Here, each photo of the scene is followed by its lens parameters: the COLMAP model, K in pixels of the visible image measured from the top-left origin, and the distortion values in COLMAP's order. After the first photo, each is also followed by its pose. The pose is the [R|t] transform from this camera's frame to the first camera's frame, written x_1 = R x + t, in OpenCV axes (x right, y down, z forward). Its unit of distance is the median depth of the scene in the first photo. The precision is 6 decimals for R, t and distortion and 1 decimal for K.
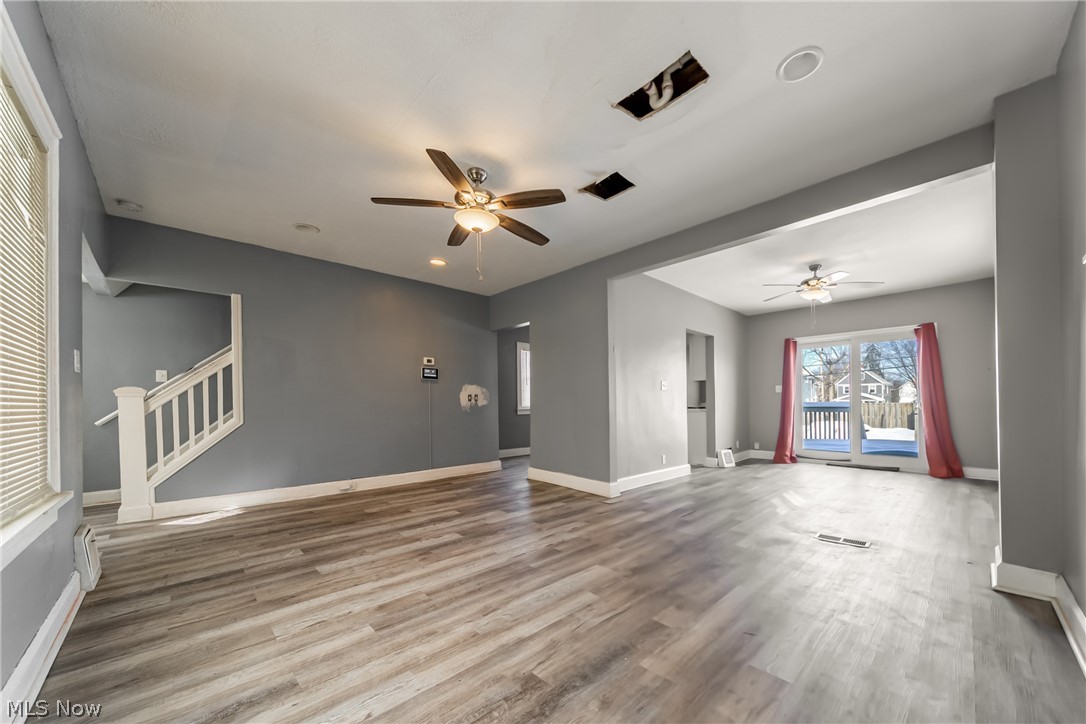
lens RADIAL K [[393.3, 0, 585.3], [0, 393.3, 386.8], [0, 0, 1]] dist [0.000826, 0.000014]
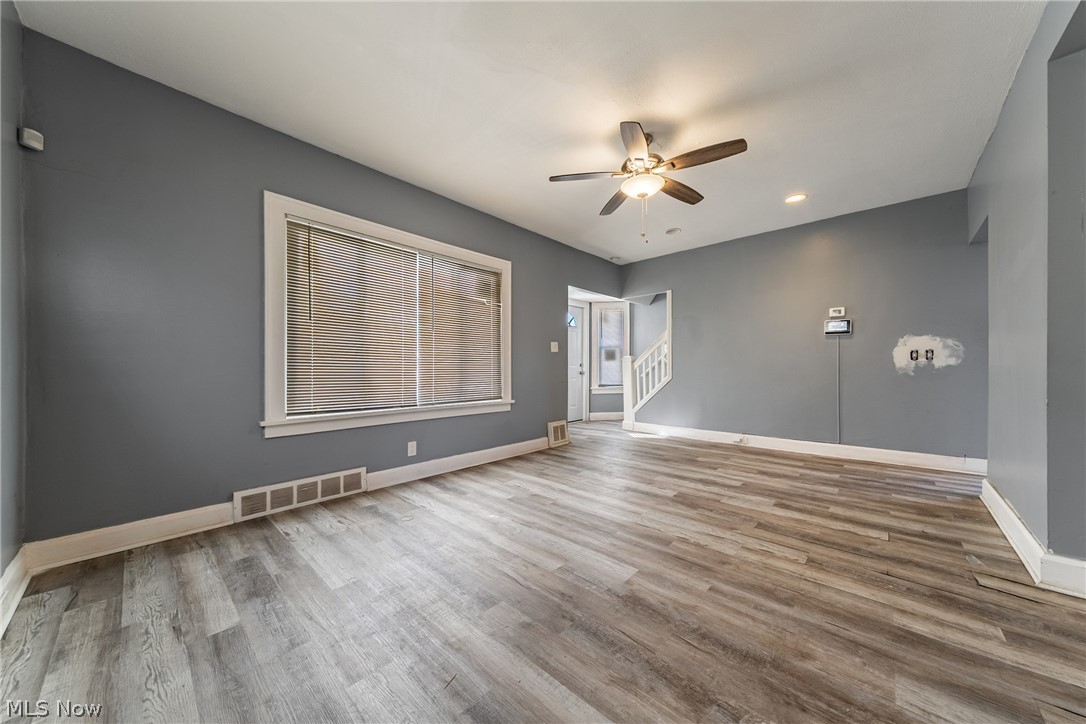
lens RADIAL K [[368.5, 0, 546.9], [0, 368.5, 366.0], [0, 0, 1]] dist [-0.000017, 0.000008]
pose [[0.033232, -0.000729, -0.999447, 0.374310], [0.047920, 0.998851, 0.000865, 0.018410], [0.998298, -0.047922, 0.033228, 0.401691]]
